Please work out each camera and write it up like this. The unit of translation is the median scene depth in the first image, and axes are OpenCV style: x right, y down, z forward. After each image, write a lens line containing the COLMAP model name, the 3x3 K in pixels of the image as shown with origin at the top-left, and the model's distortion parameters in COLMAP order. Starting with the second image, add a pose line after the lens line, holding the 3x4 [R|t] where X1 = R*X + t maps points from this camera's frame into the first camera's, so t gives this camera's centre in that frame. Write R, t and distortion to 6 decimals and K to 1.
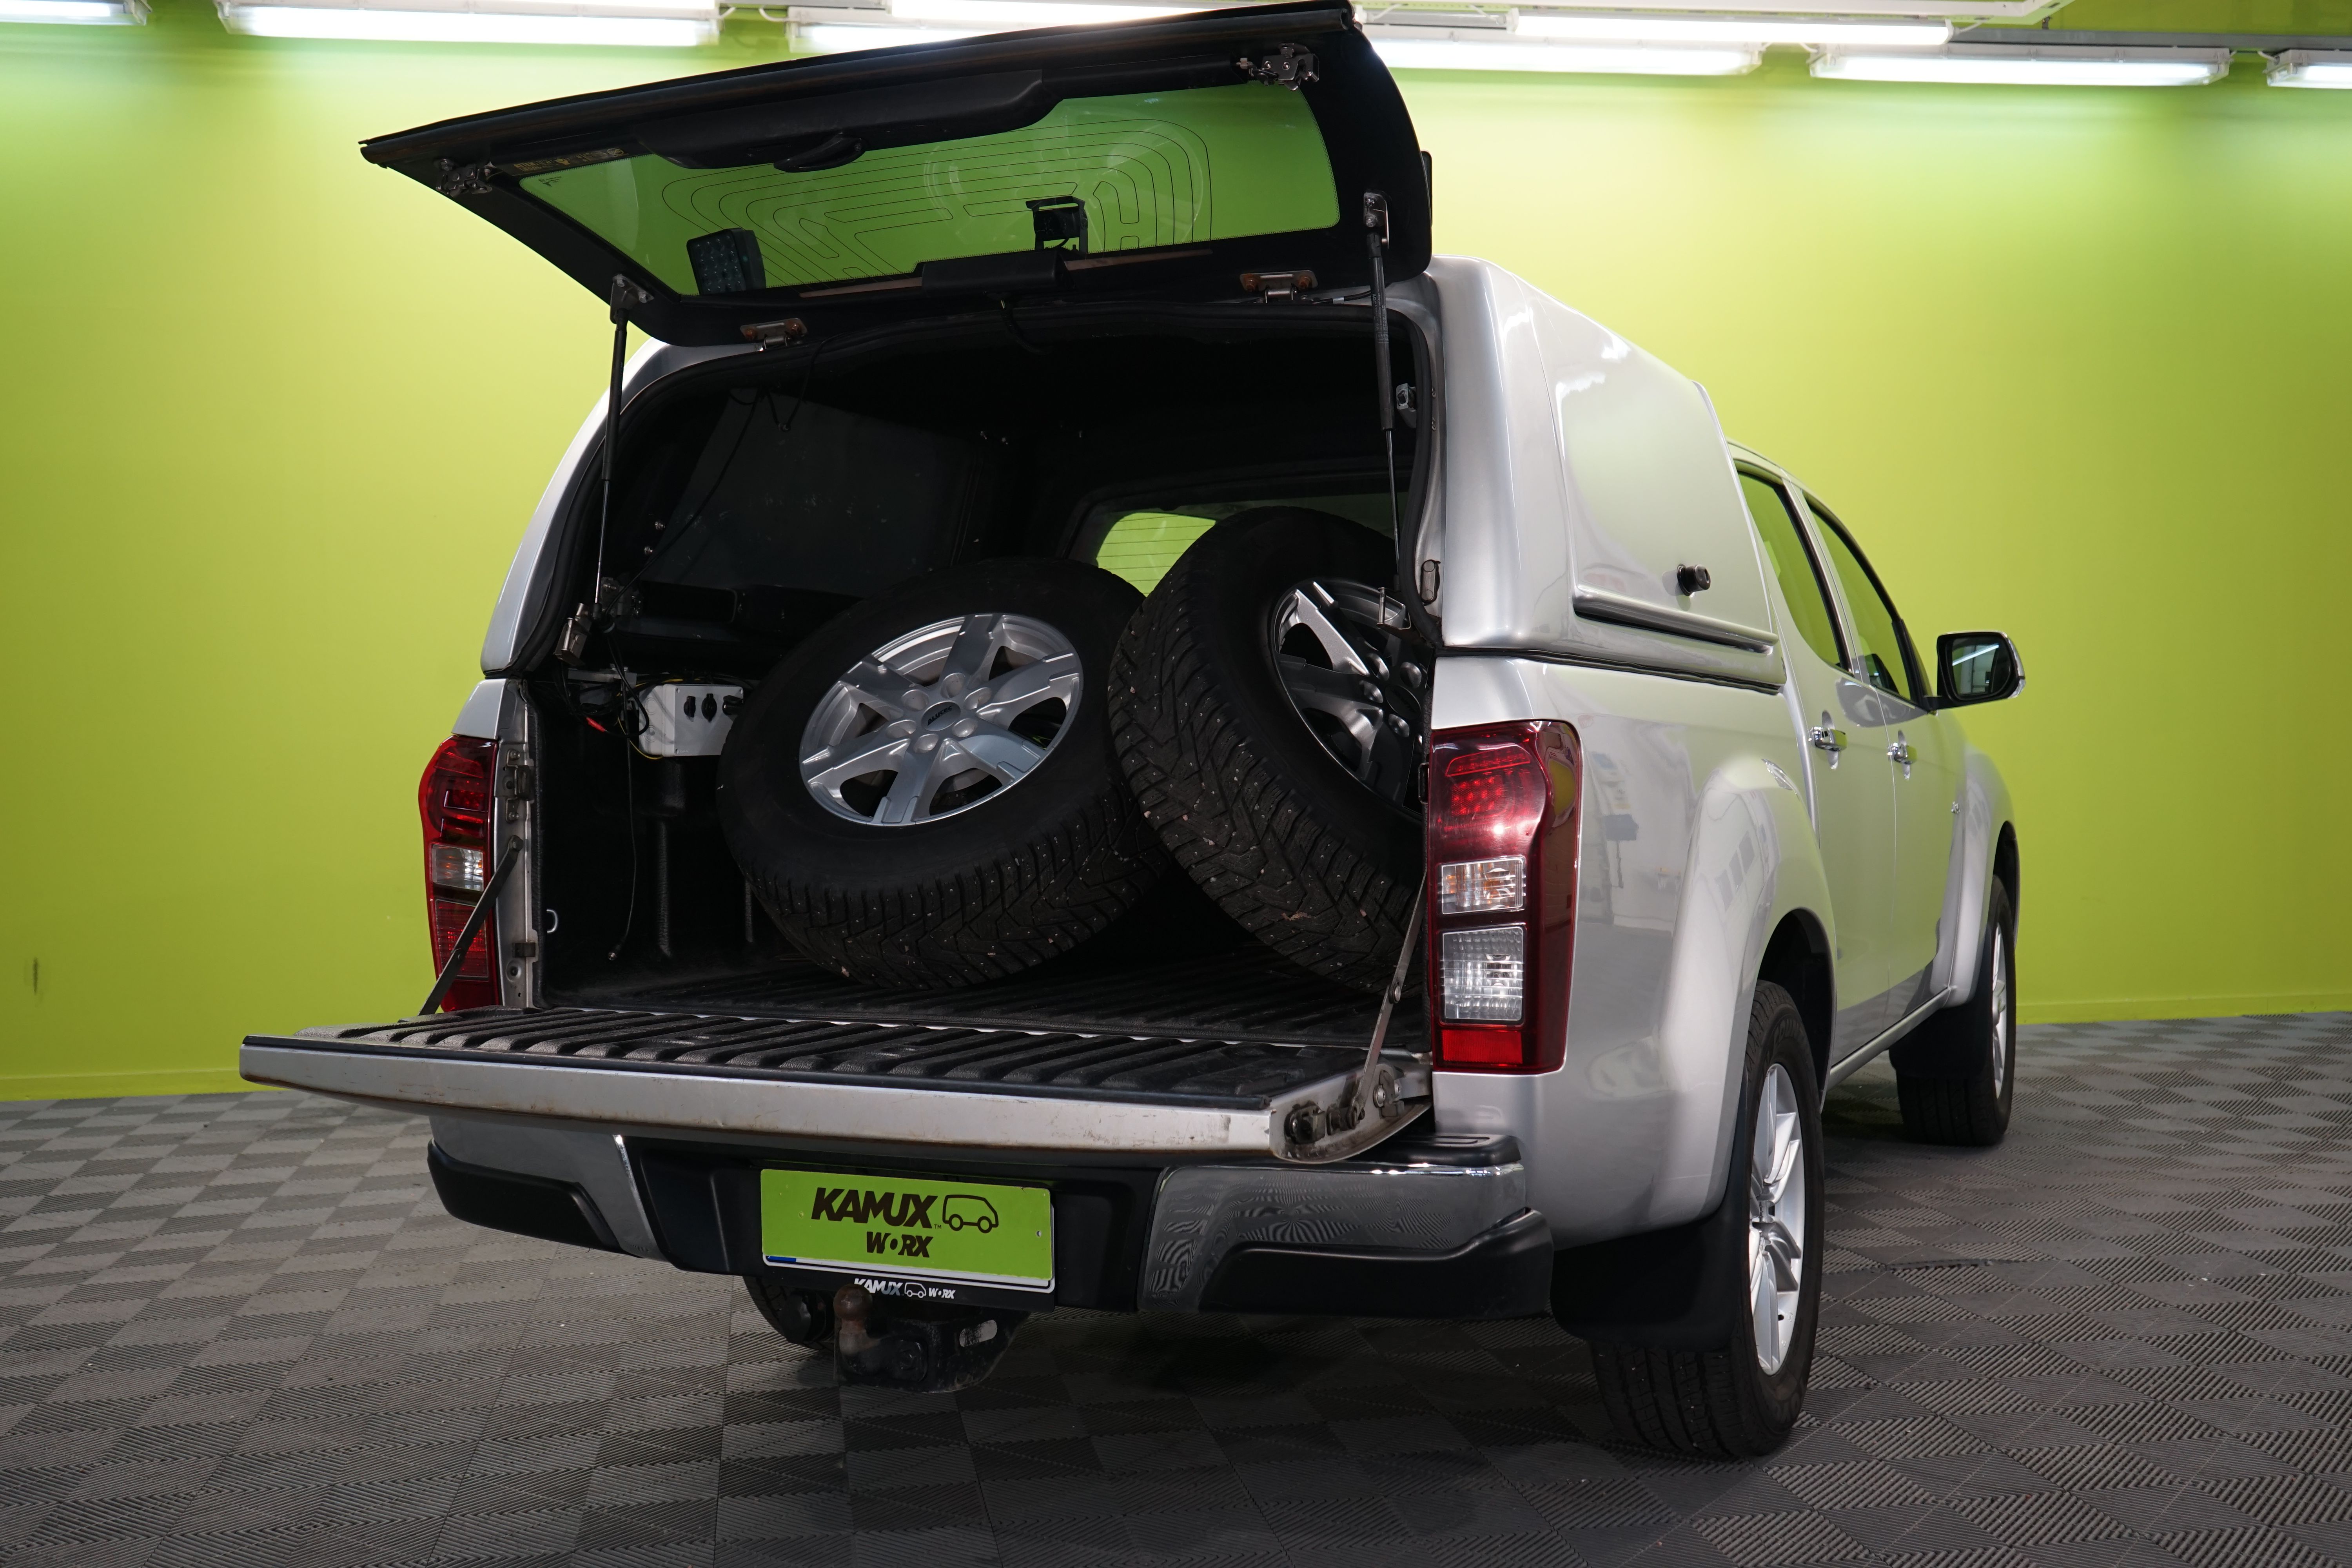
lens RADIAL K [[2377.4, 0, 1165.5], [0, 2377.4, 747.5], [0, 0, 1]] dist [0.007188, 0.000000]
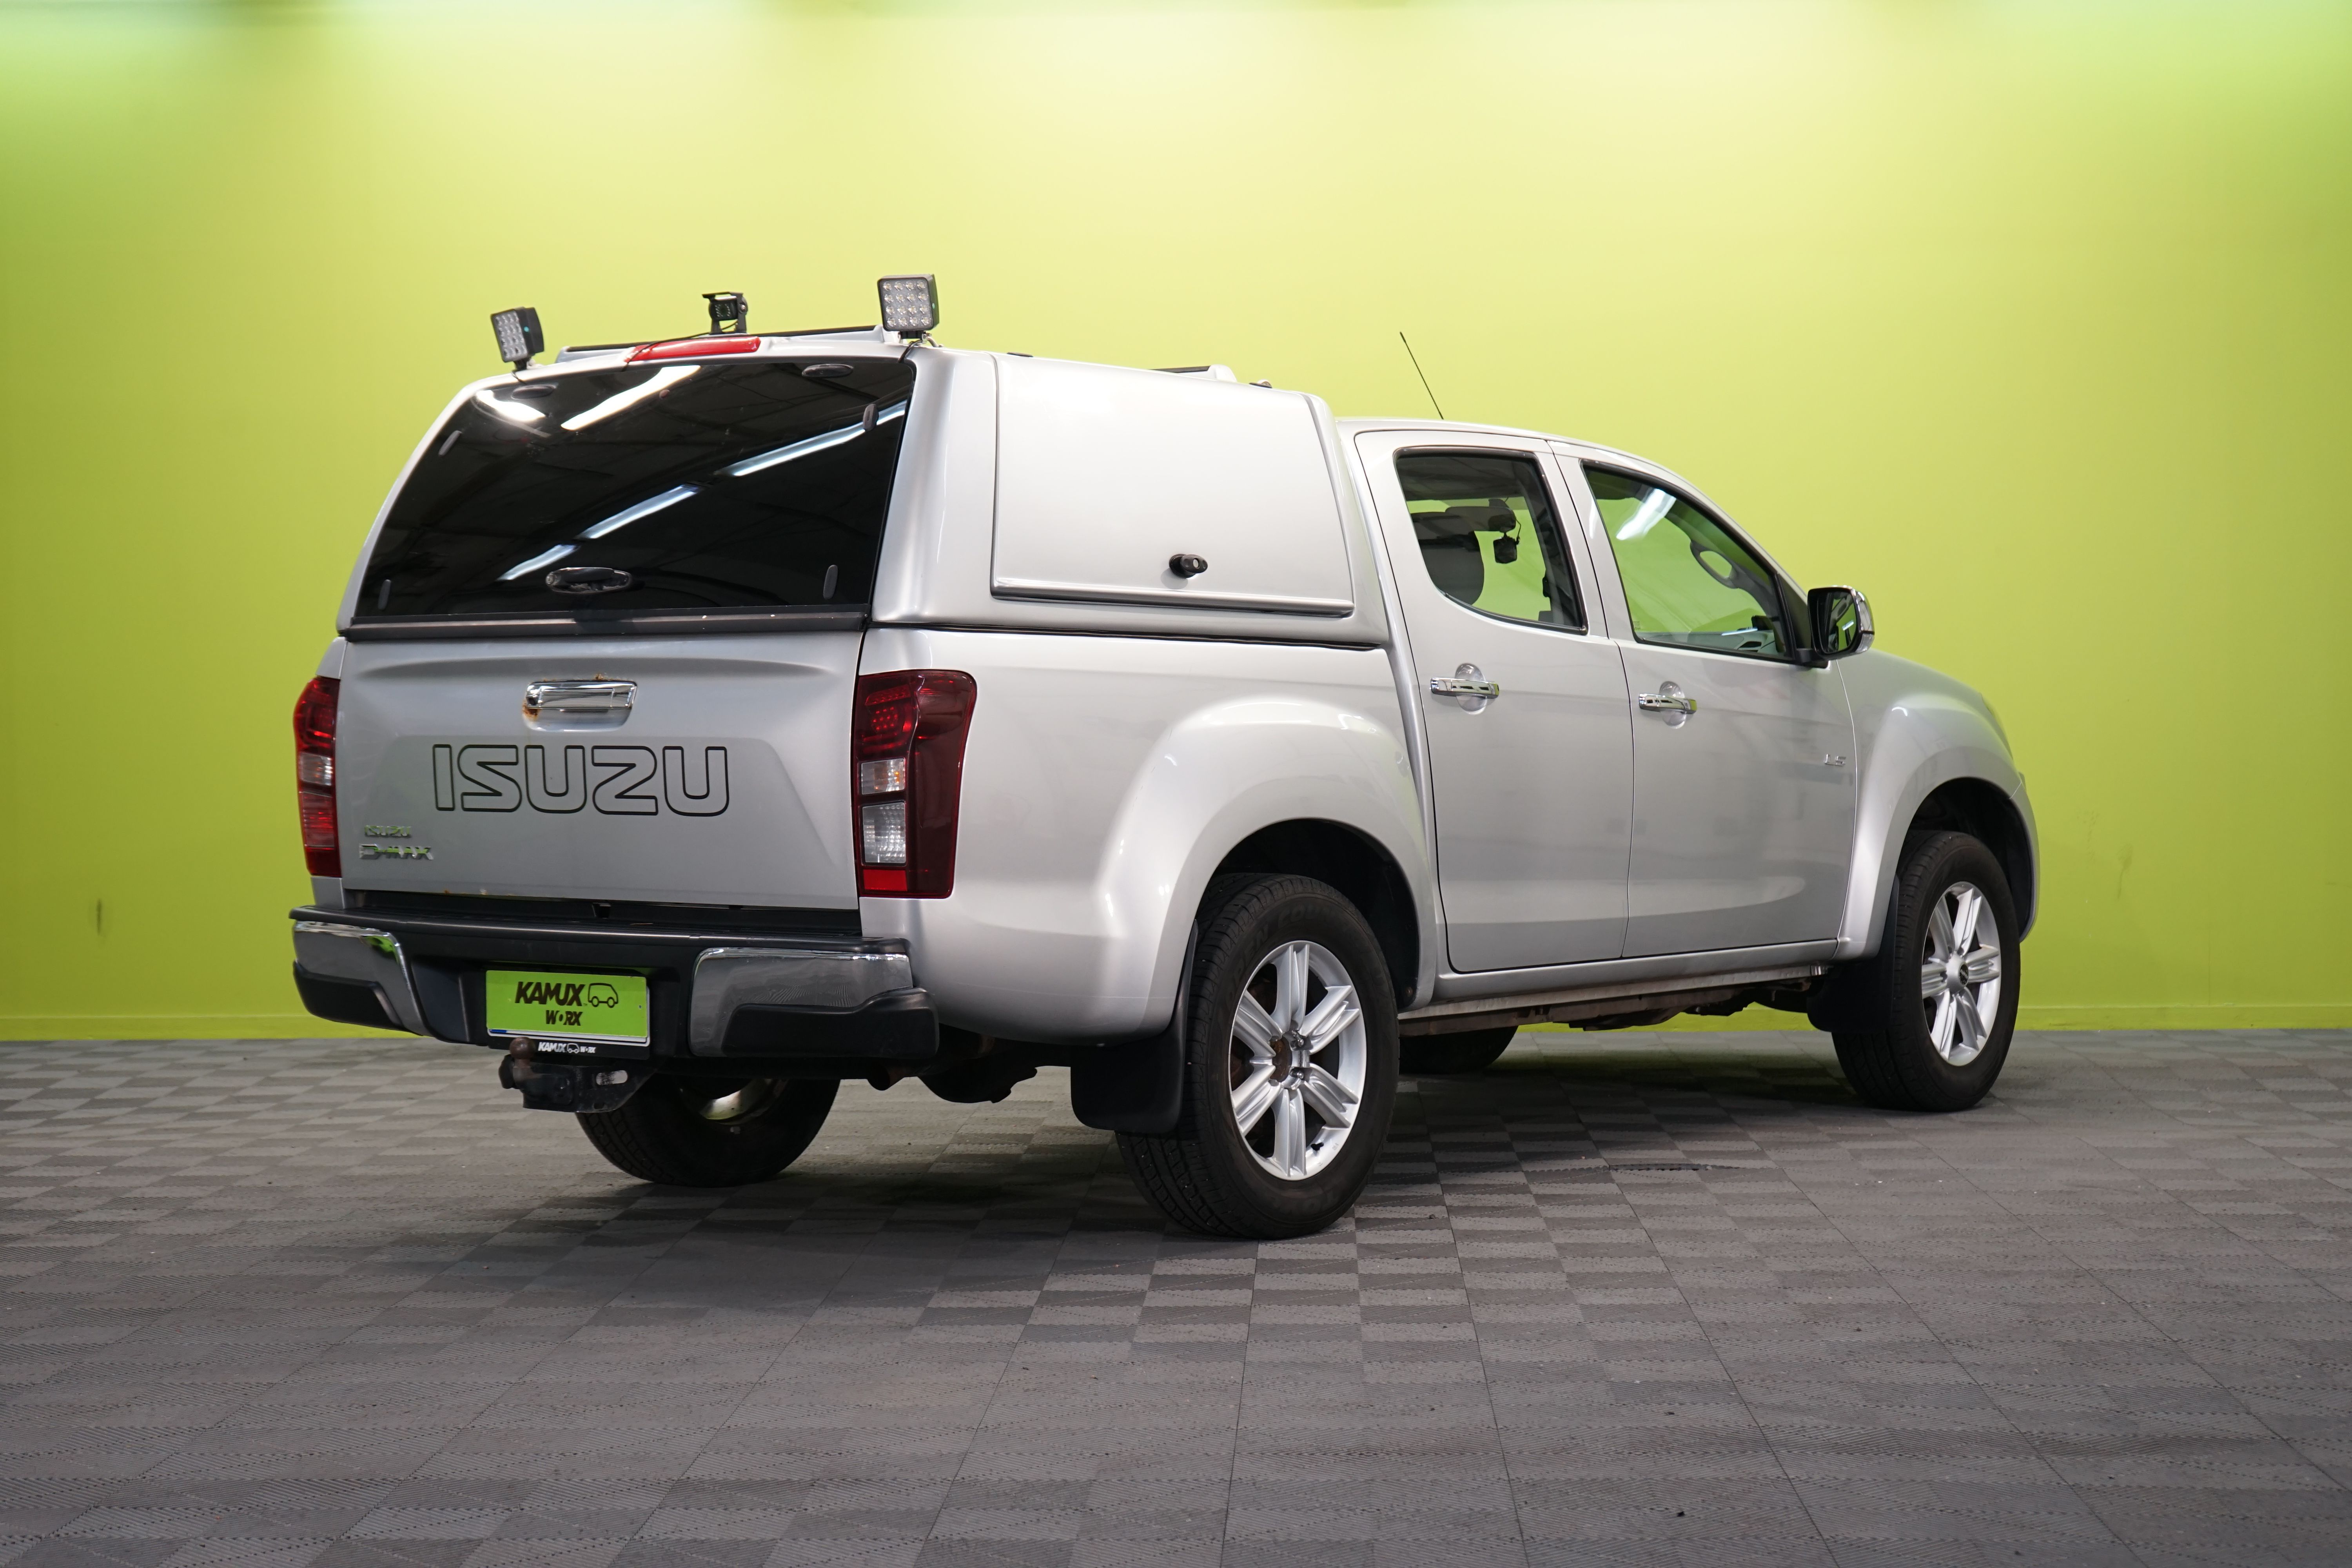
lens RADIAL K [[3985.0, 0, 1176.4], [0, 3985.0, 782.6], [0, 0, 1]] dist [-0.005556, 0.000000]
pose [[0.978942, 0.012038, -0.203782, 0.769800], [-0.009065, 0.999839, 0.015516, 0.018544], [0.203936, -0.013342, 0.978893, -1.365457]]
